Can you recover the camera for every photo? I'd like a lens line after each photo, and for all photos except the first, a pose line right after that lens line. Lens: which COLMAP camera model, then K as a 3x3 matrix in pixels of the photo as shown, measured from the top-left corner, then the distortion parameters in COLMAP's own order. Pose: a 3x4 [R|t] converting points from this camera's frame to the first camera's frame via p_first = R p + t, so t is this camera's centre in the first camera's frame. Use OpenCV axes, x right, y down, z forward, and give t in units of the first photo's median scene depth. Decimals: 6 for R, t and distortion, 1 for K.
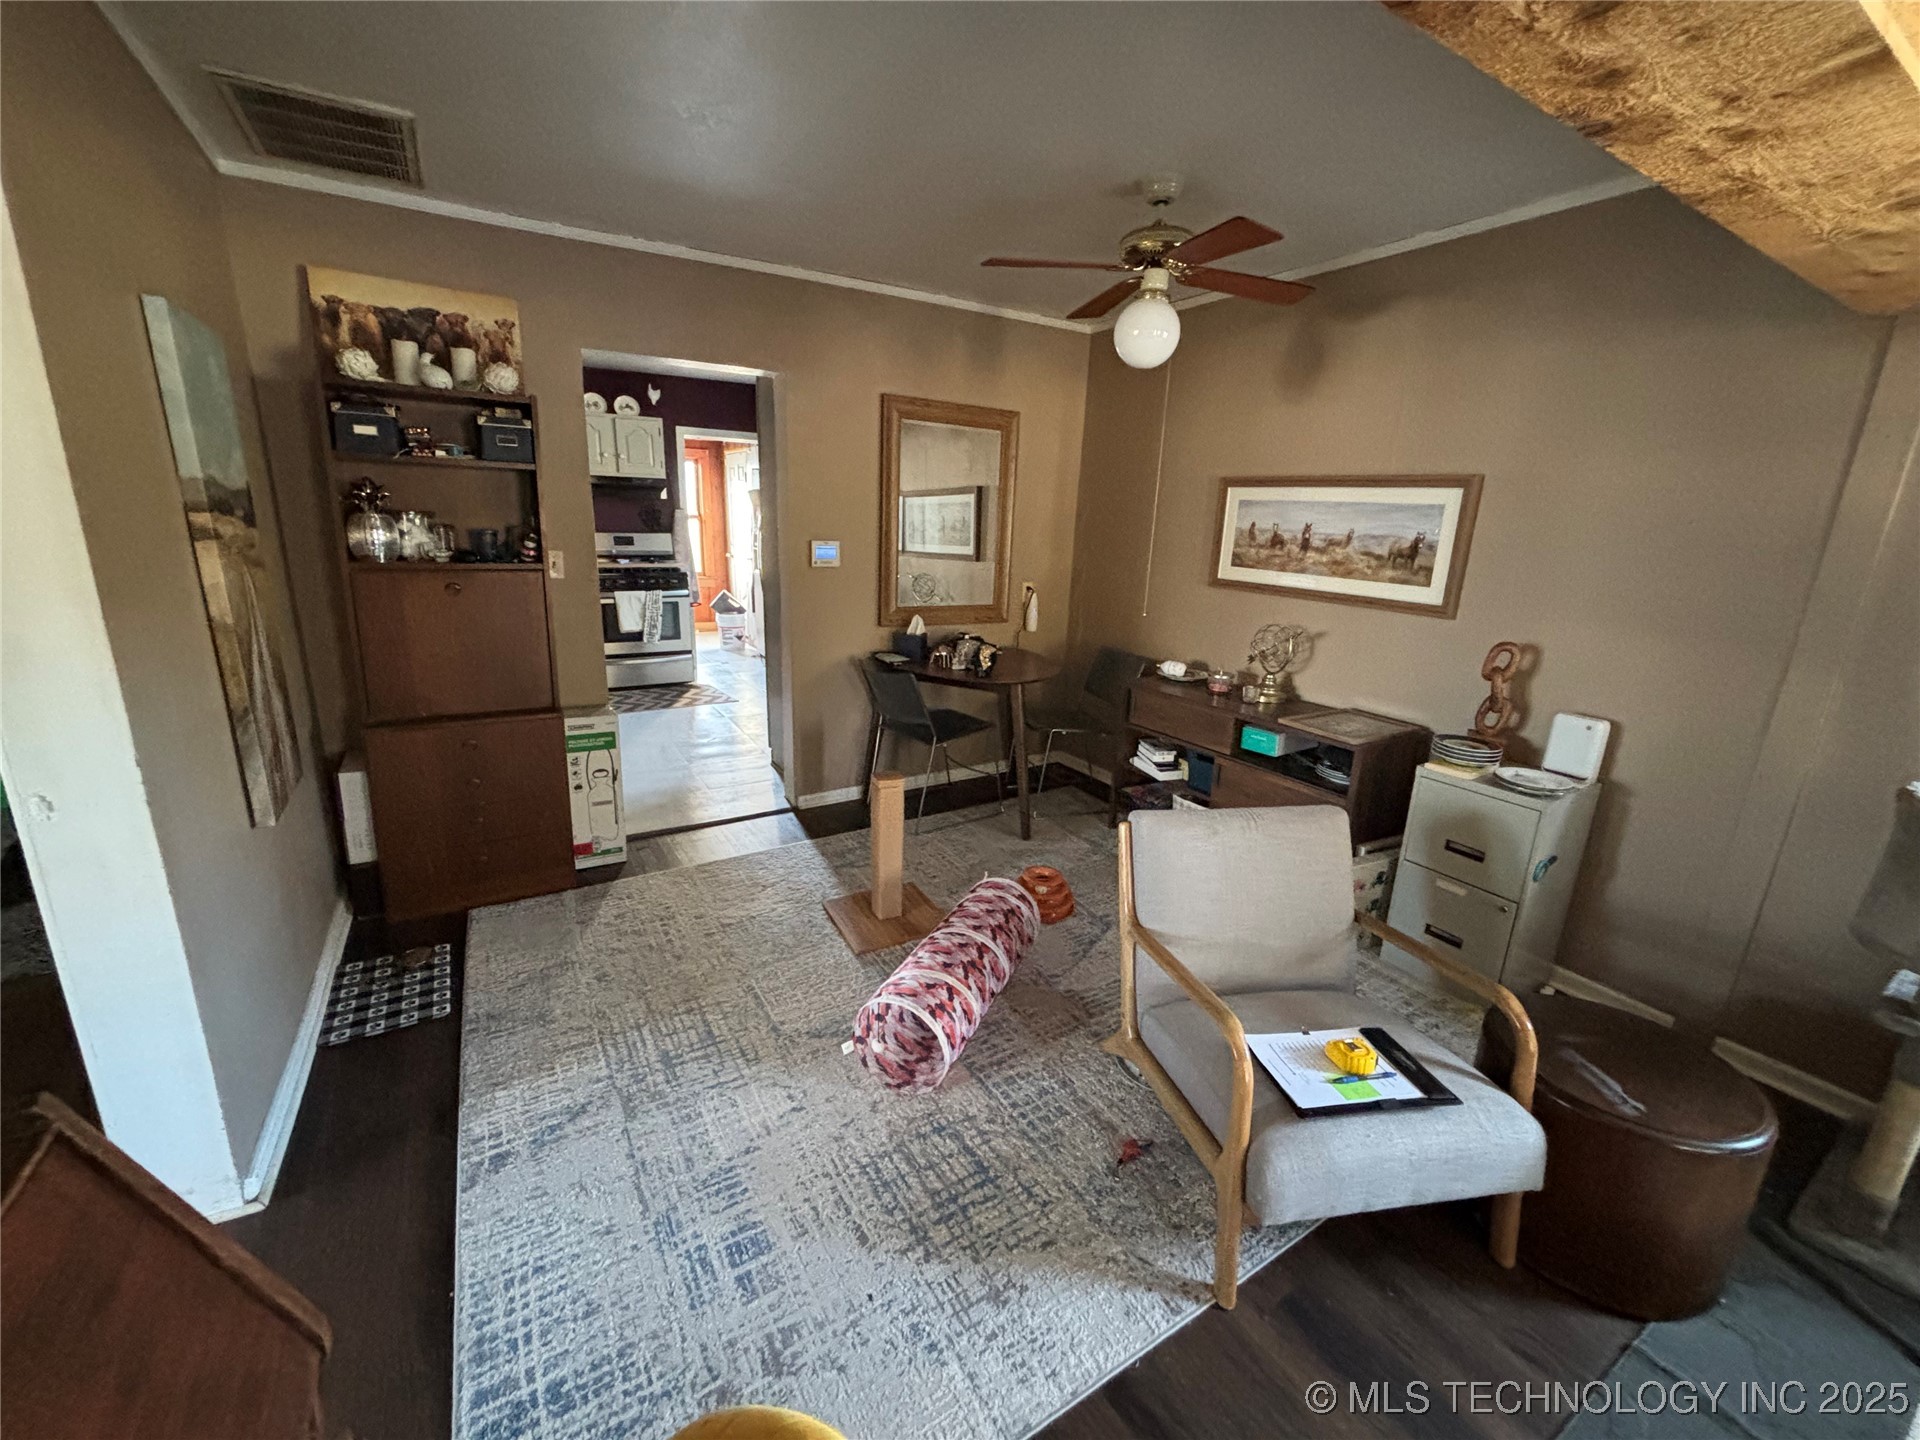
lens RADIAL K [[772.7, 0, 953.7], [0, 772.7, 716.8], [0, 0, 1]] dist [-0.002005, -0.000028]
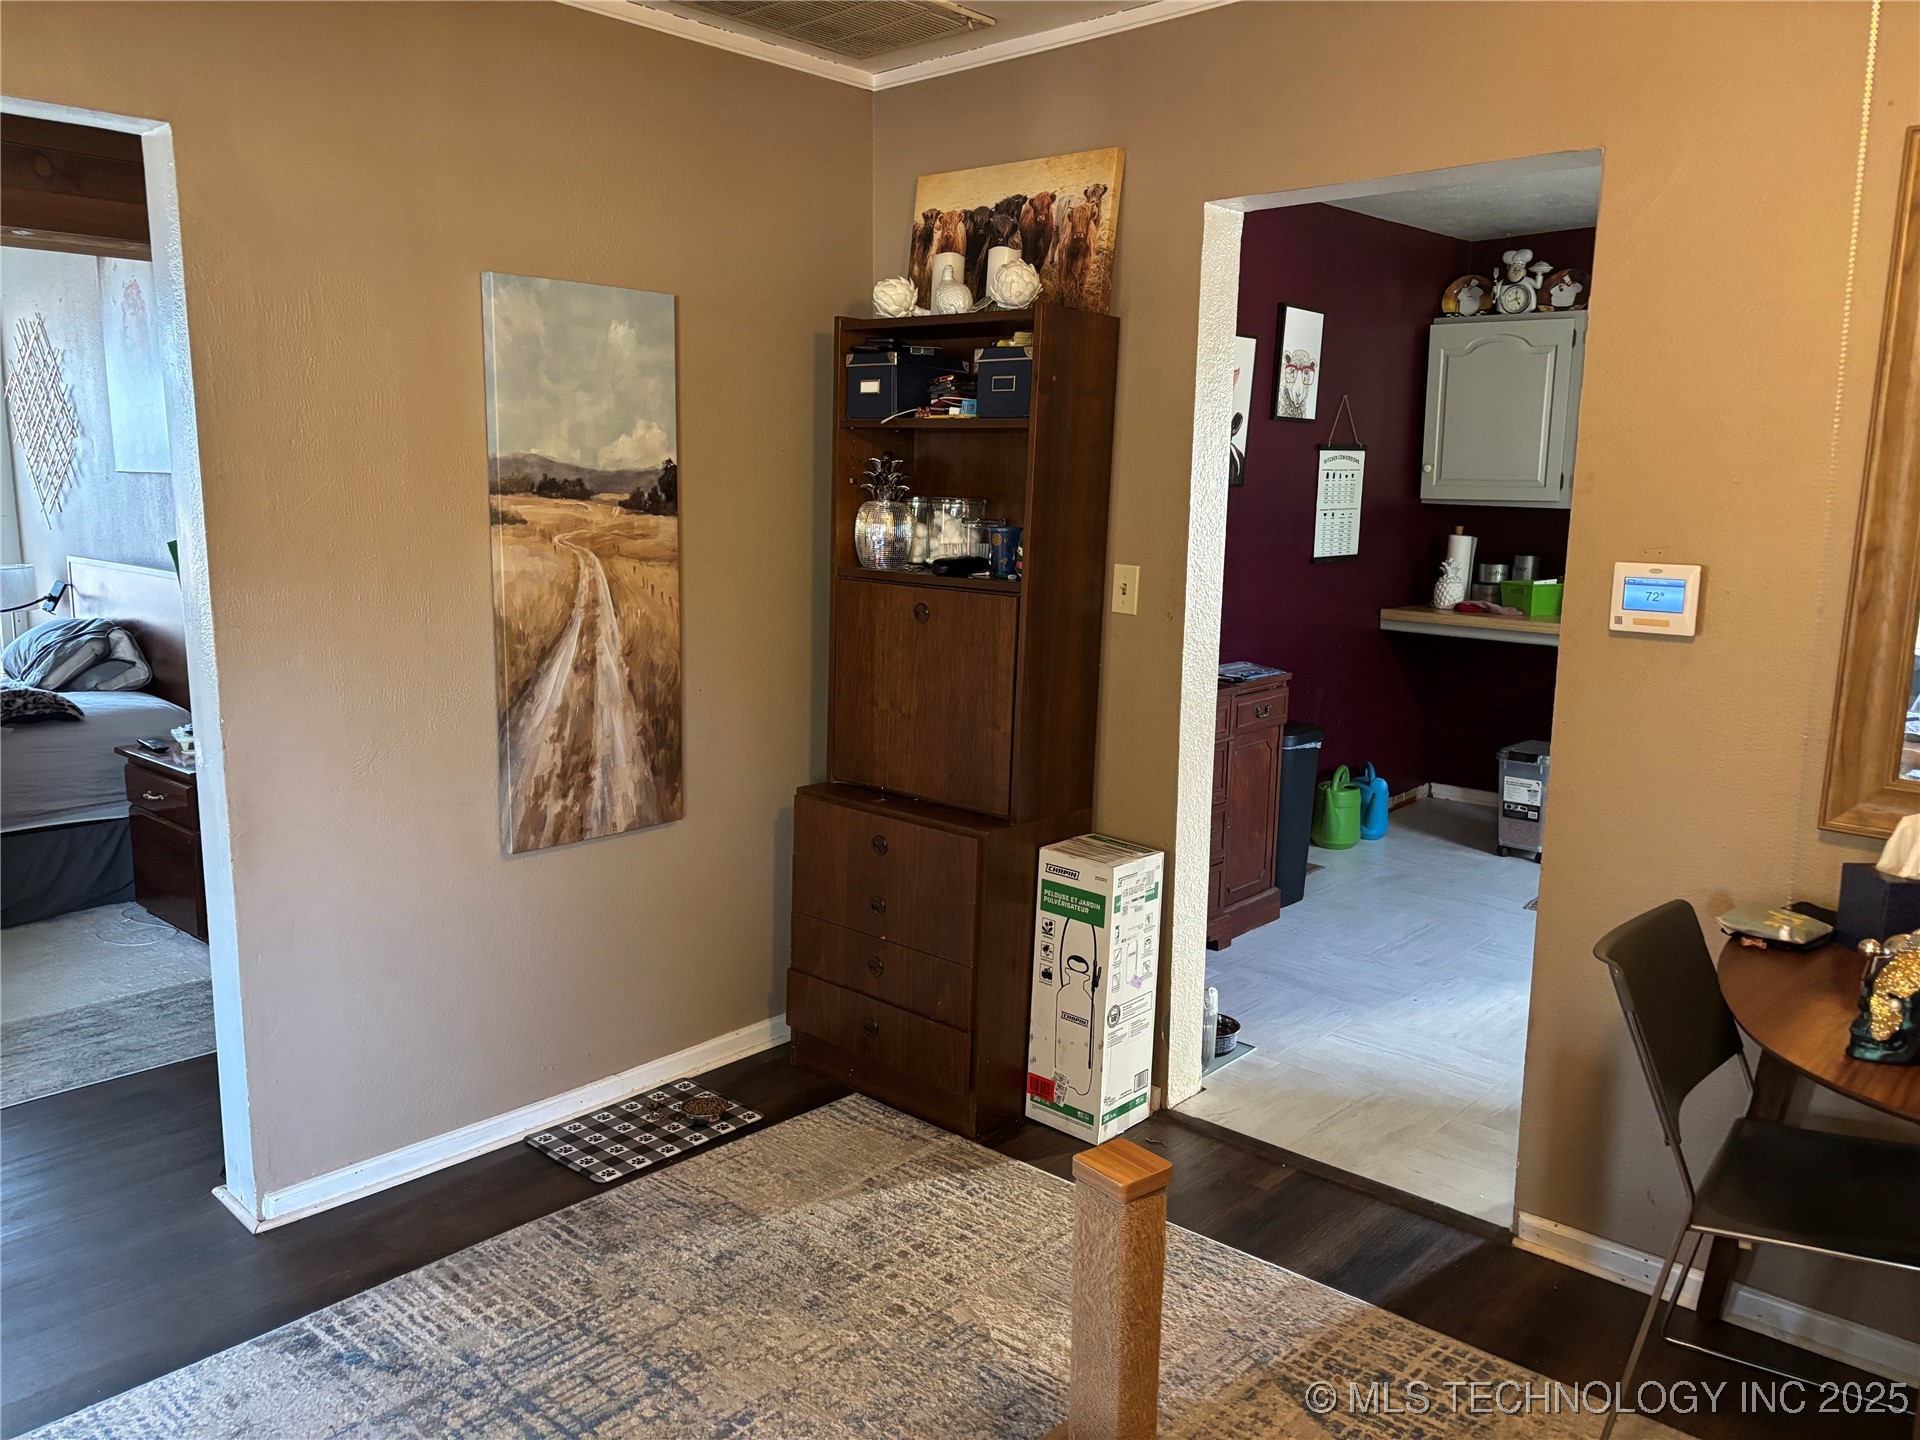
lens RADIAL K [[1460.9, 0, 958.5], [0, 1460.9, 715.9], [0, 0, 1]] dist [0.046344, -0.034035]
pose [[0.283791, 0.126008, -0.950571, 0.479023], [-0.245745, 0.967777, 0.054922, -0.132591], [0.926861, 0.218012, 0.305612, 0.570681]]
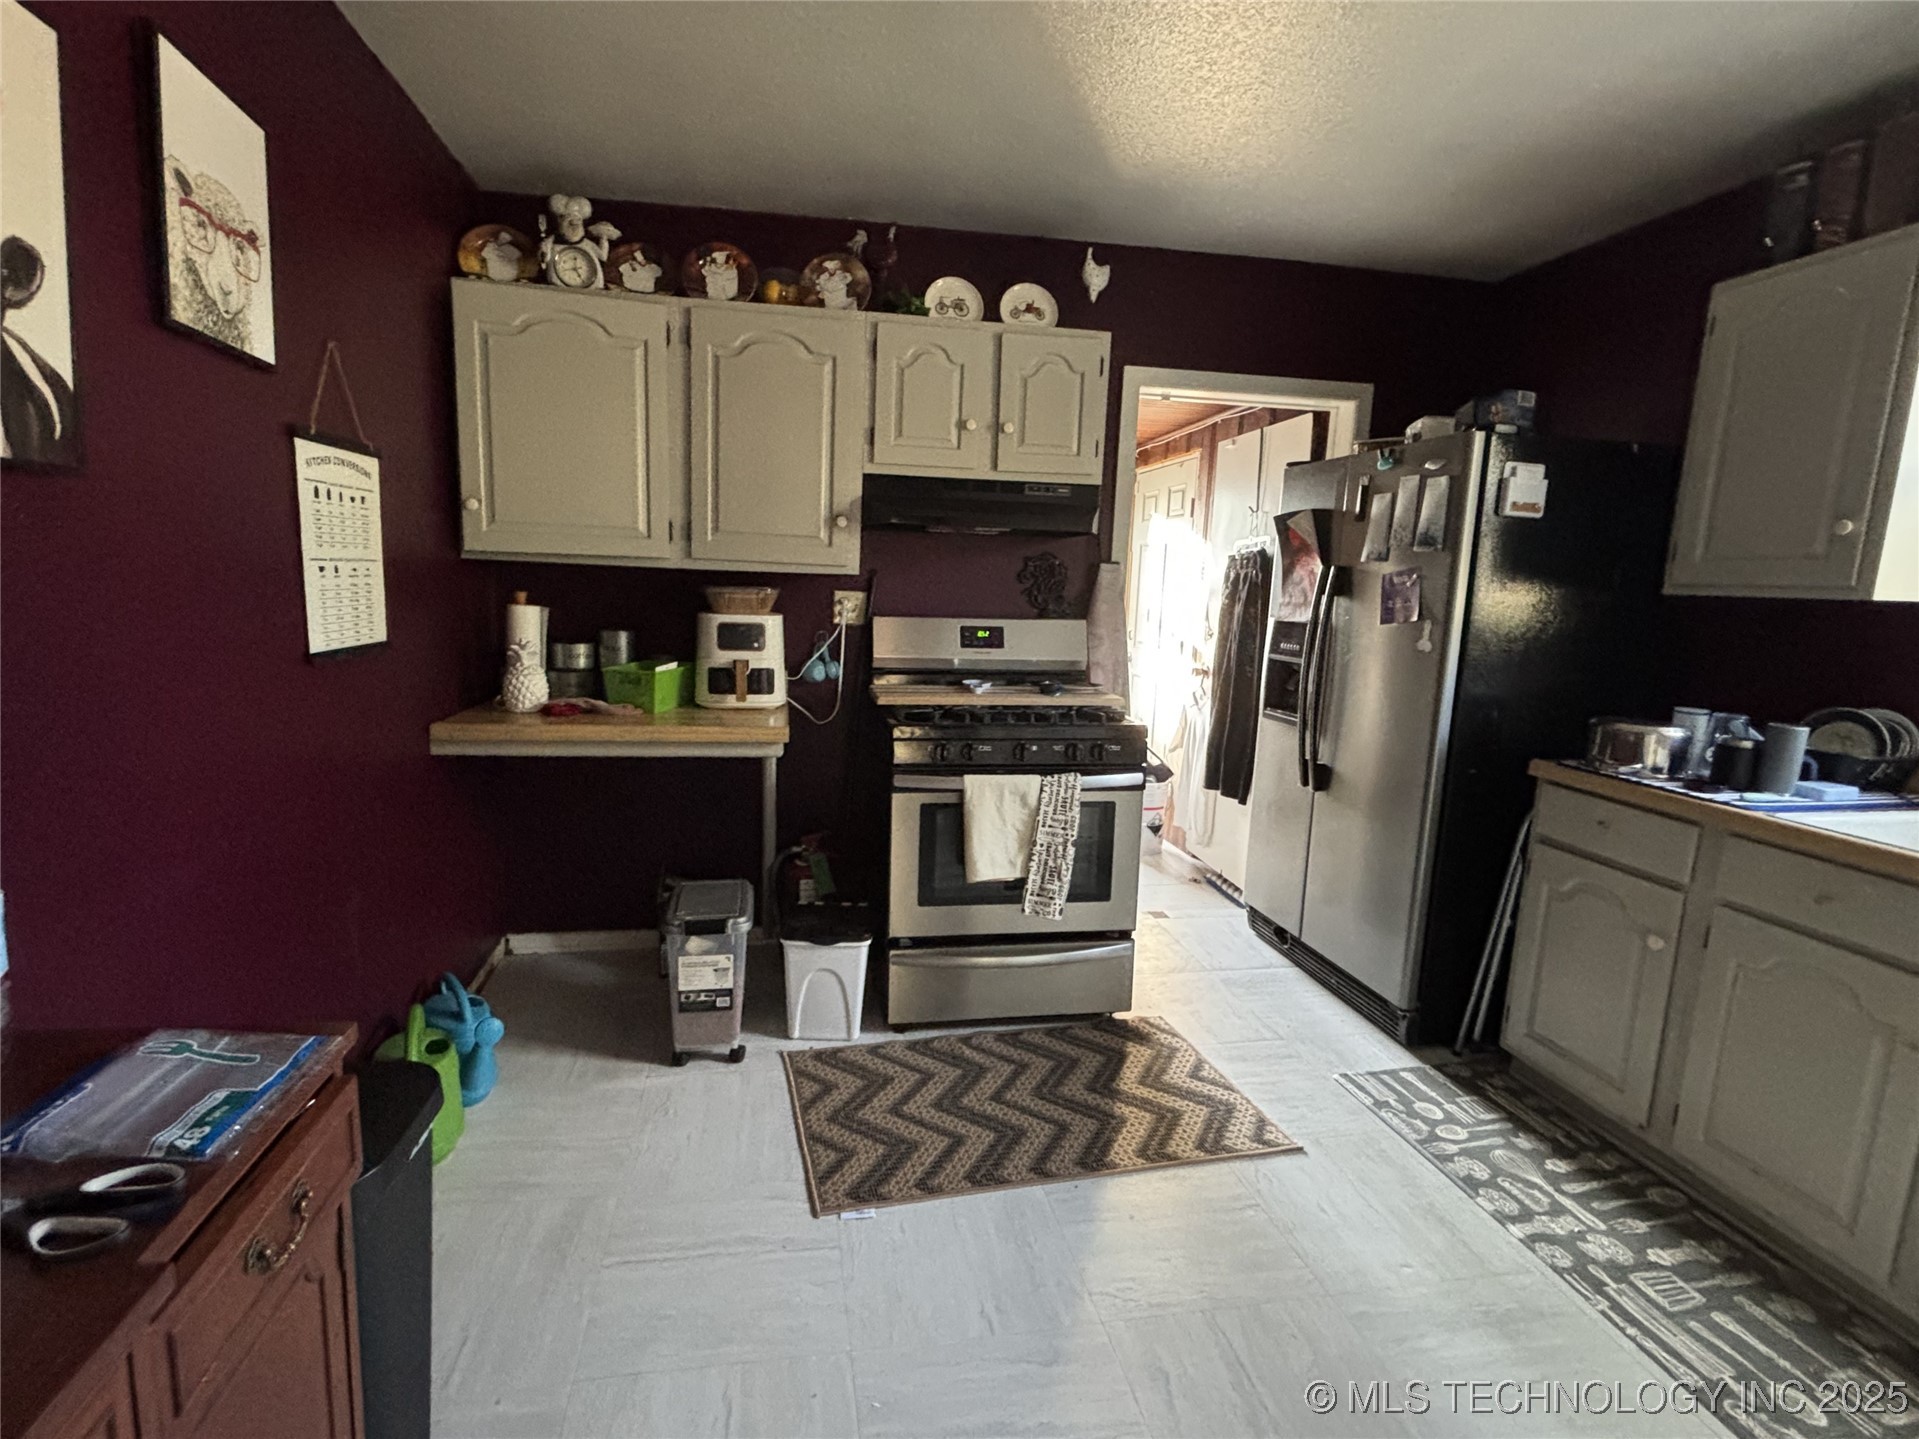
lens RADIAL K [[886.6, 0, 921.9], [0, 886.6, 723.3], [0, 0, 1]] dist [0.002648, -0.000444]
pose [[0.930346, 0.053514, -0.362756, -0.566424], [-0.093513, 0.991208, -0.093607, -0.268957], [0.354557, 0.121010, 0.927171, 1.107096]]
